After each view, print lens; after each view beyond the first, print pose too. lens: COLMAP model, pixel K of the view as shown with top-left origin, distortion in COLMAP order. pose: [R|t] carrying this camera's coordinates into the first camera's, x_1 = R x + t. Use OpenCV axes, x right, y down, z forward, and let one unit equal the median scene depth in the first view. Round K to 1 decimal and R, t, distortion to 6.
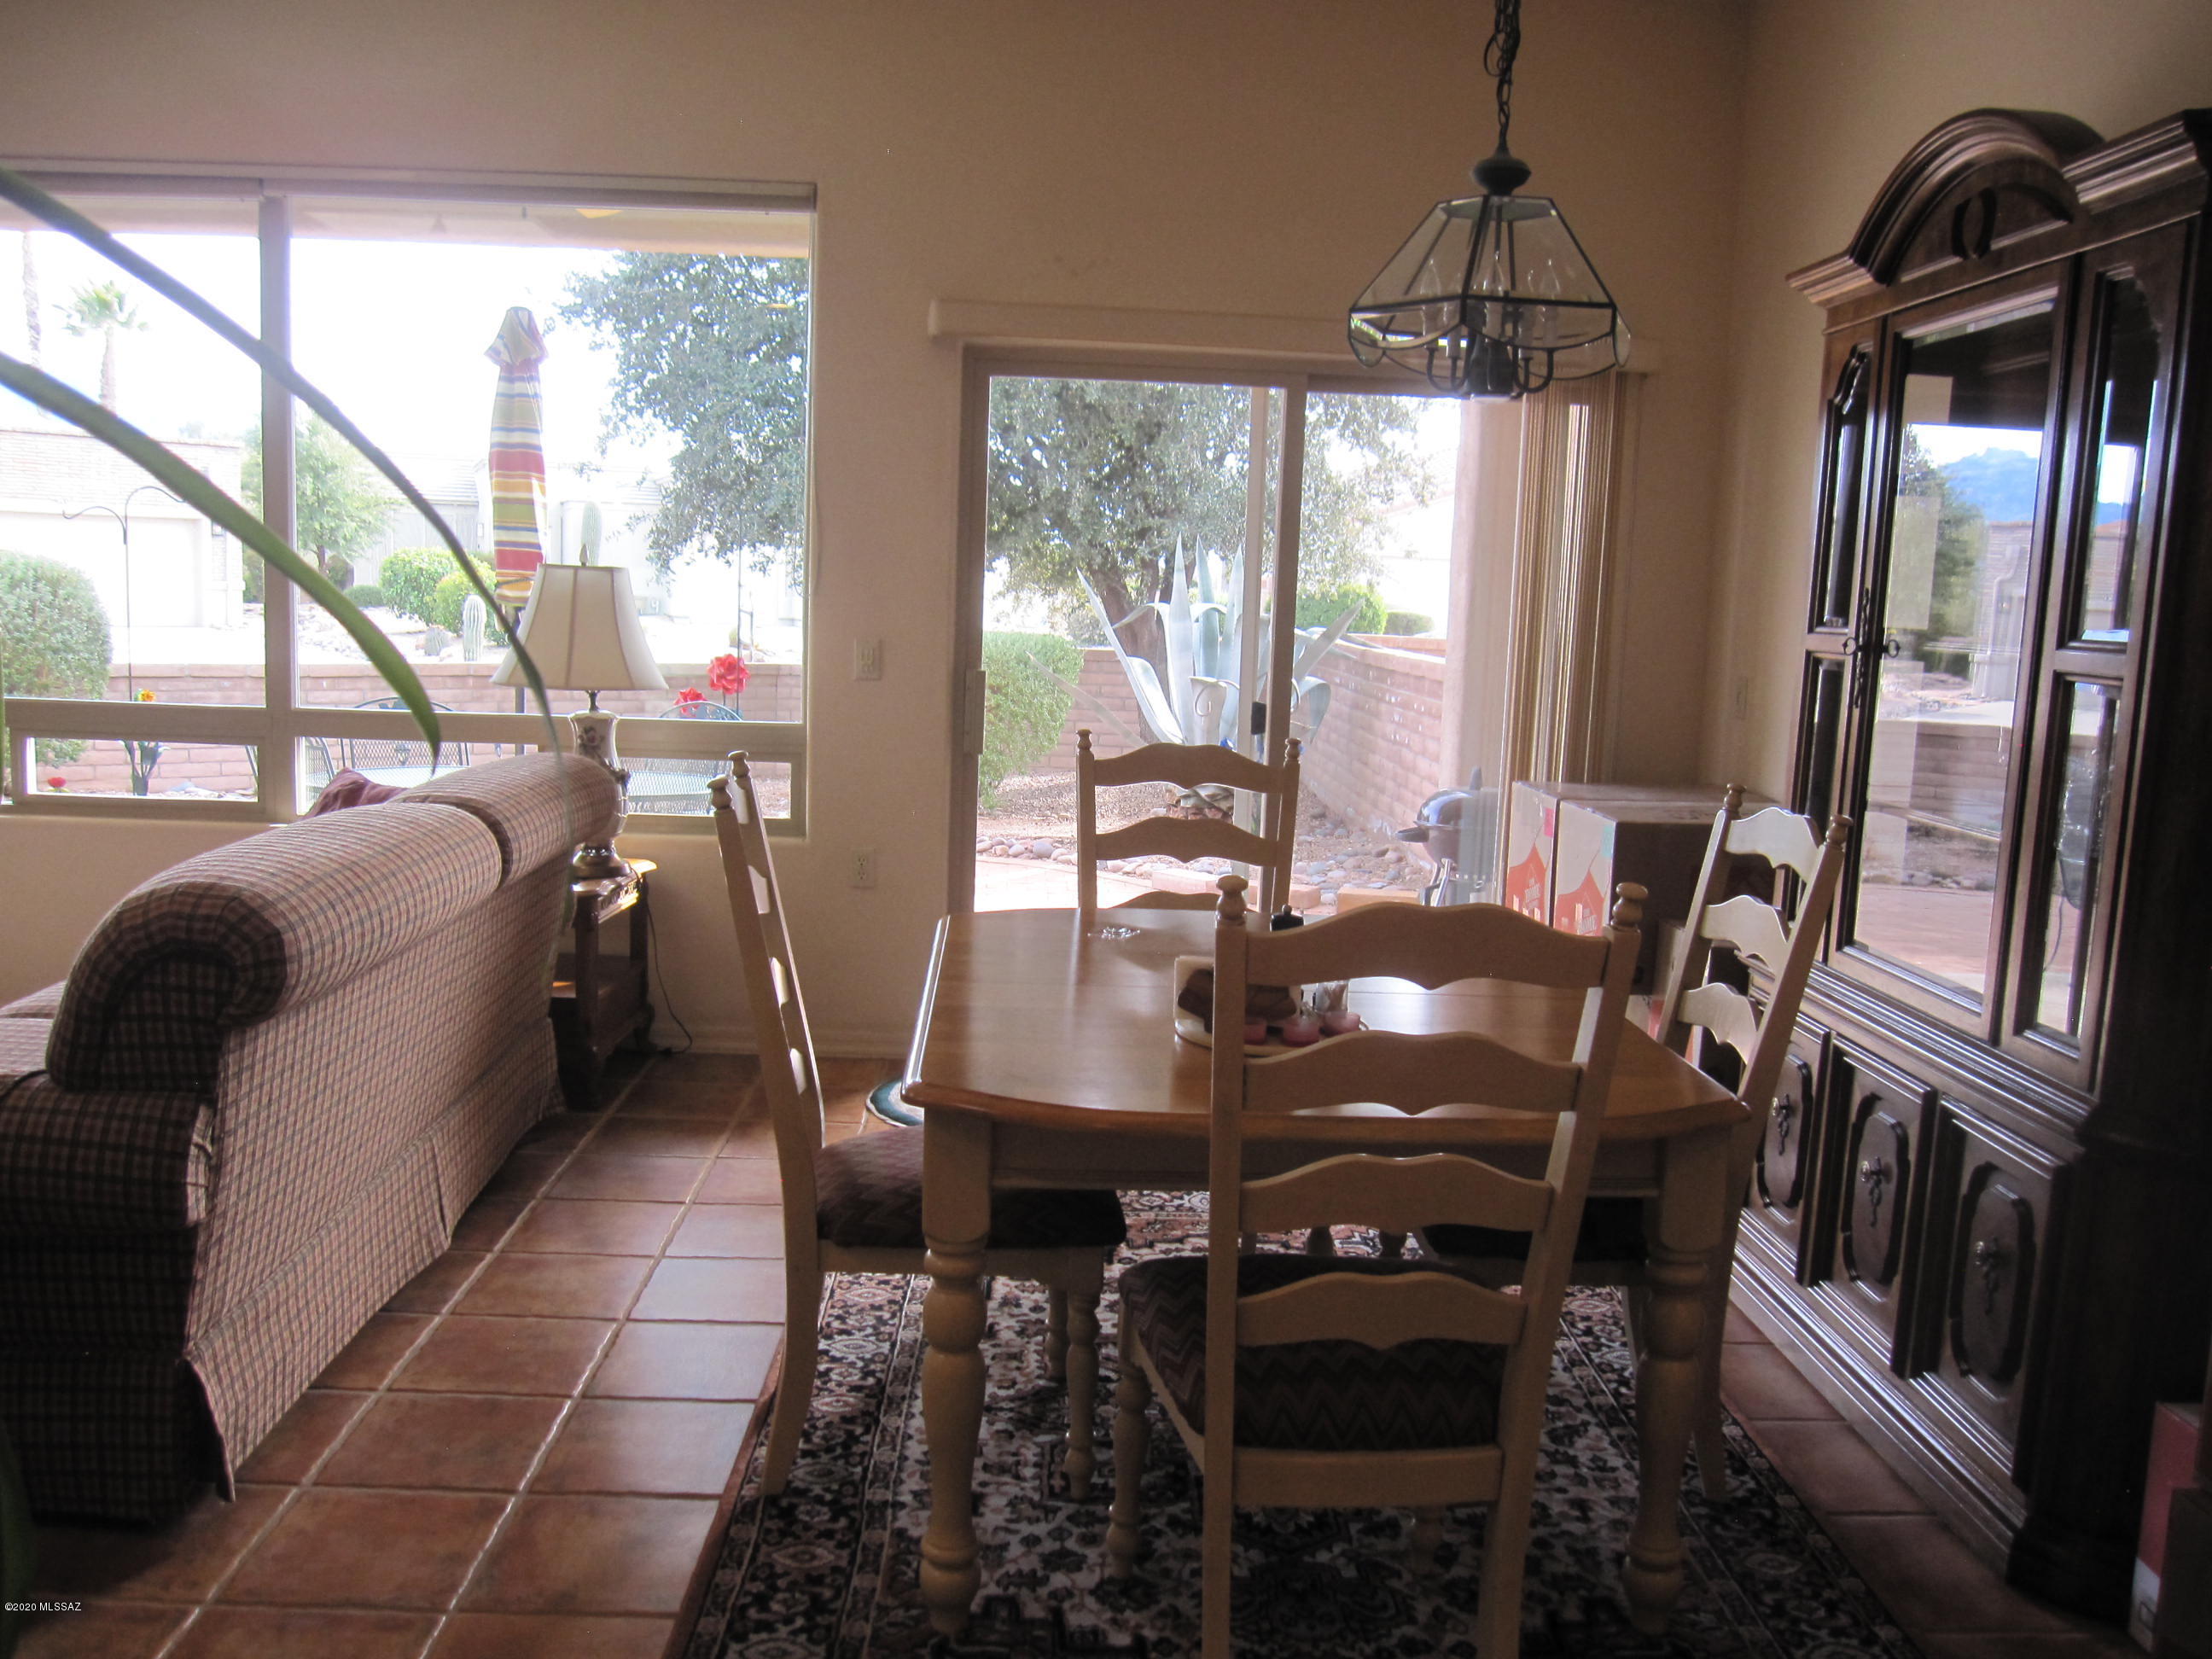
lens RADIAL K [[1825.5, 0, 1106.0], [0, 1825.5, 839.8], [0, 0, 1]] dist [-0.070078, 0.025195]
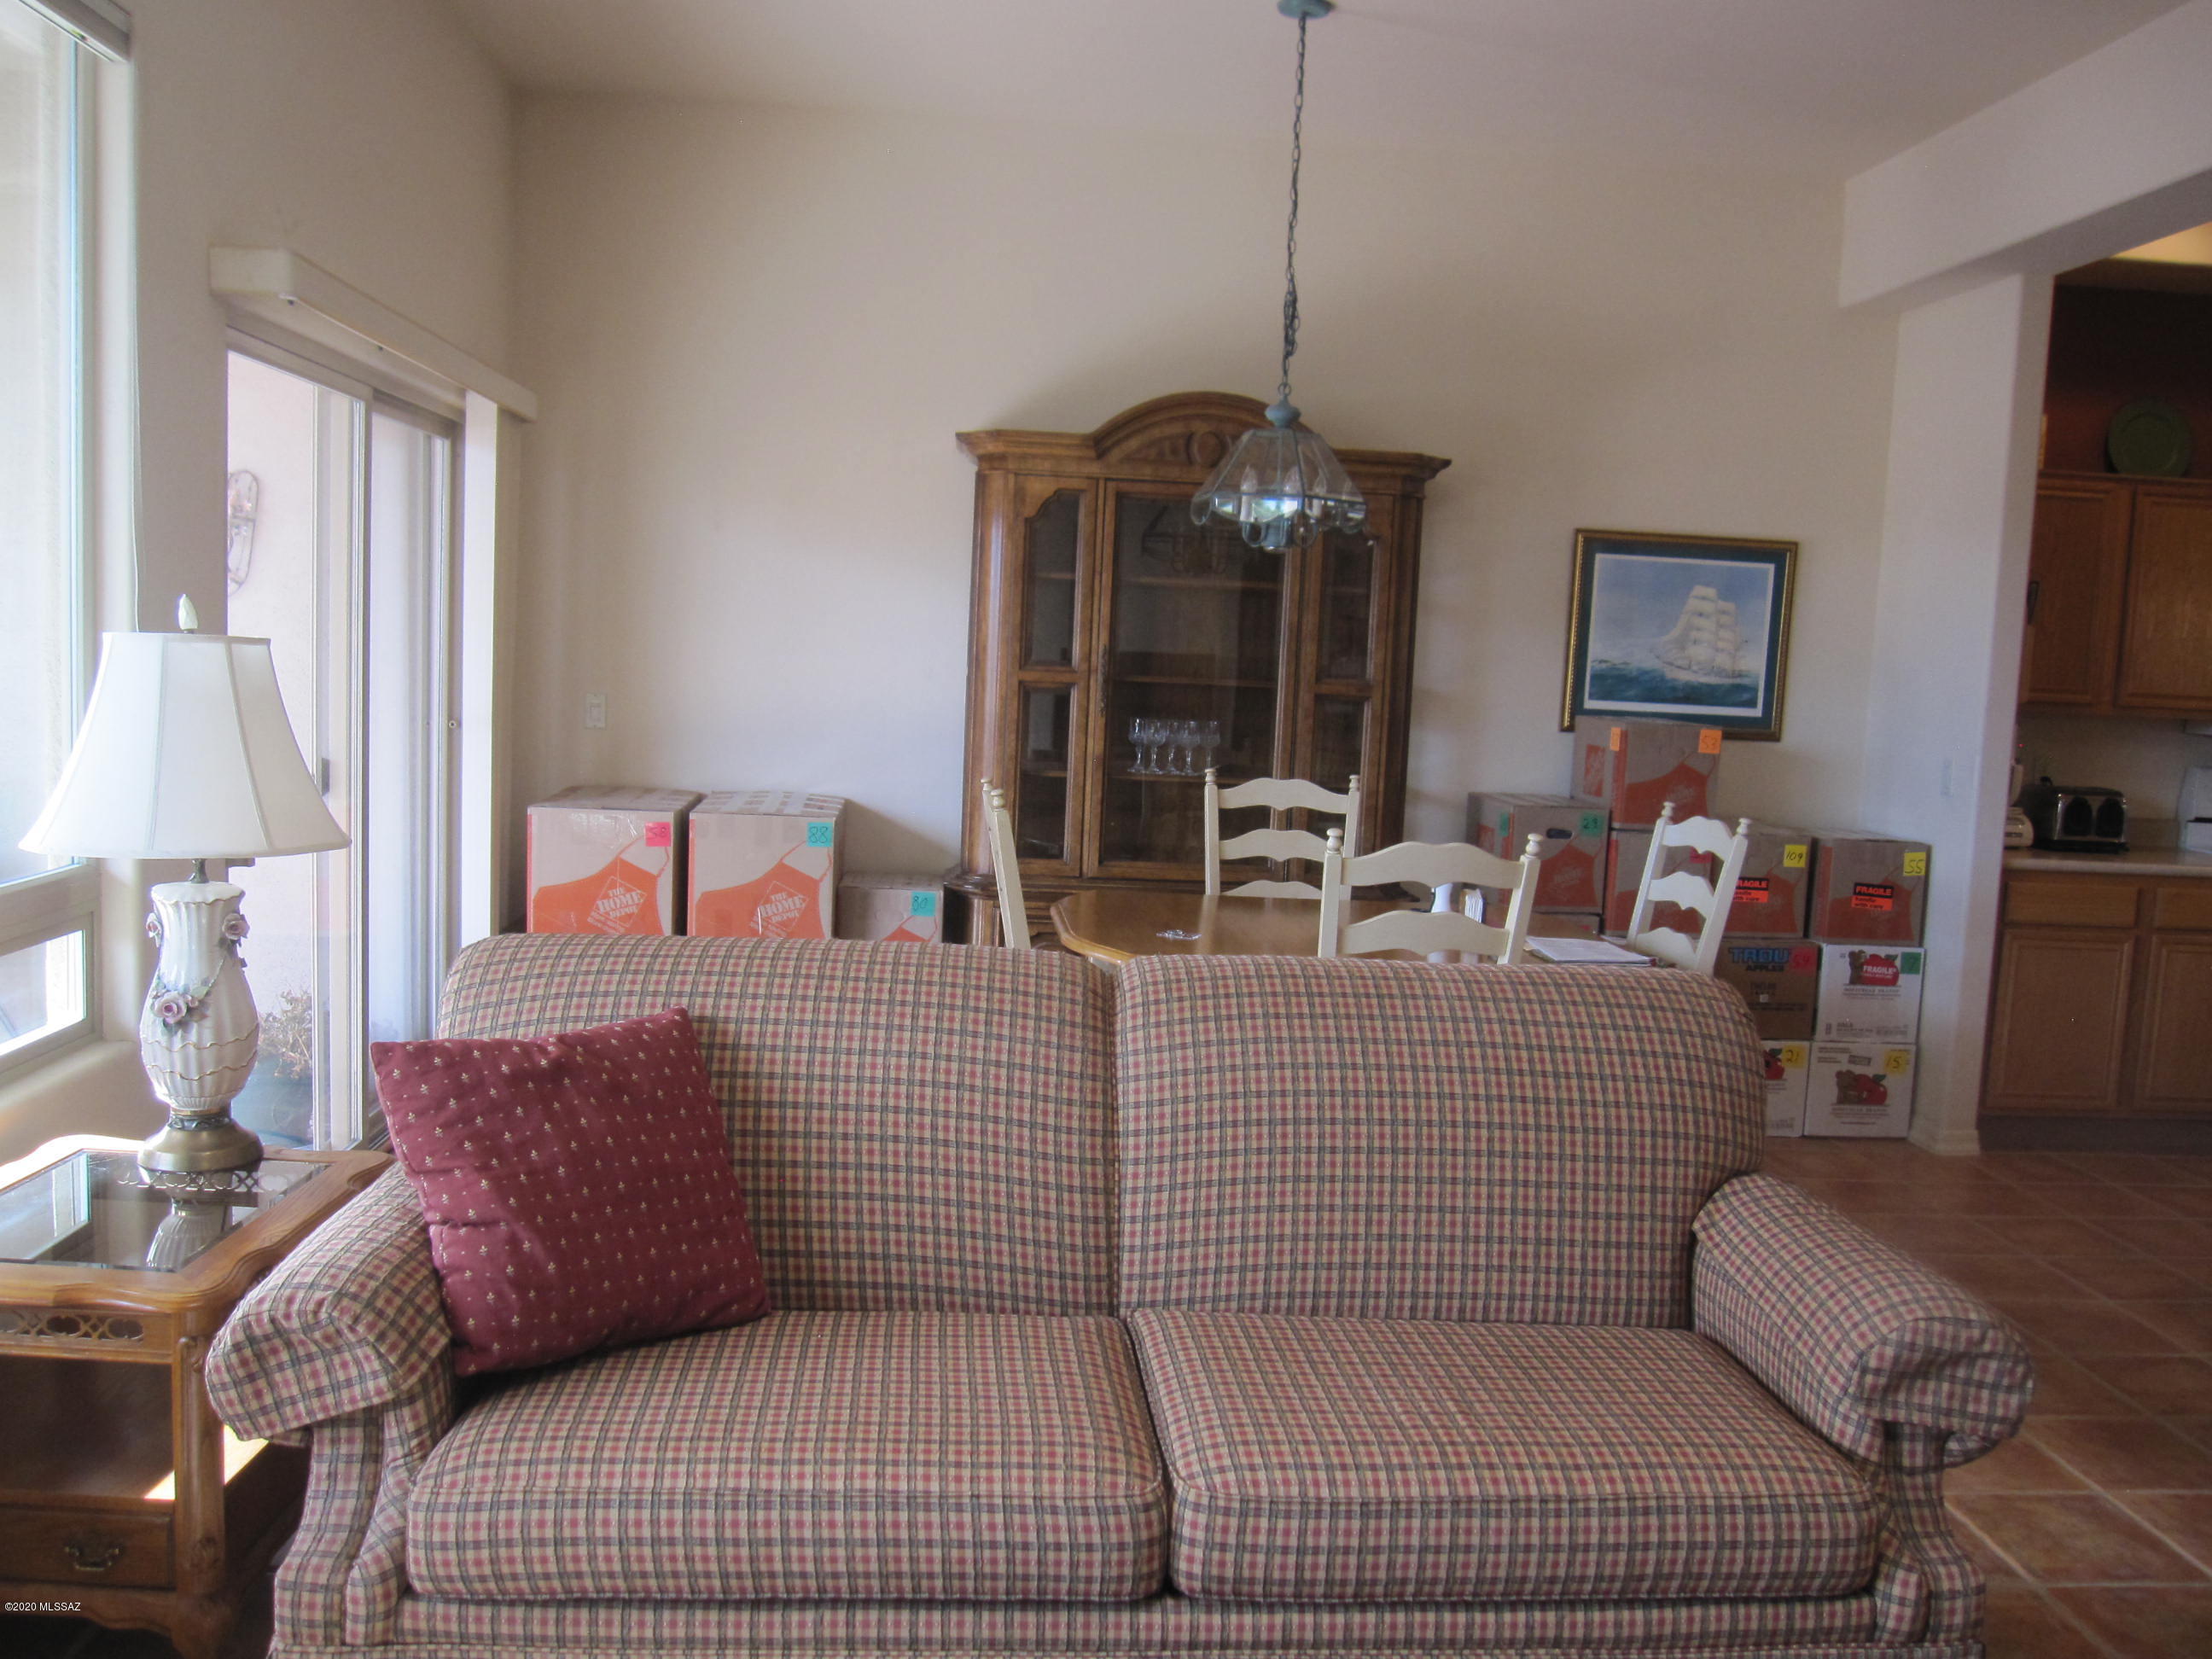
lens RADIAL K [[1825.9, 0, 1104.7], [0, 1825.9, 837.2], [0, 0, 1]] dist [-0.070222, 0.040982]
pose [[-0.033476, -0.145727, 0.988758, -0.814638], [0.089117, 0.984937, 0.148181, -0.138132], [-0.995458, 0.093076, -0.019985, 0.677826]]
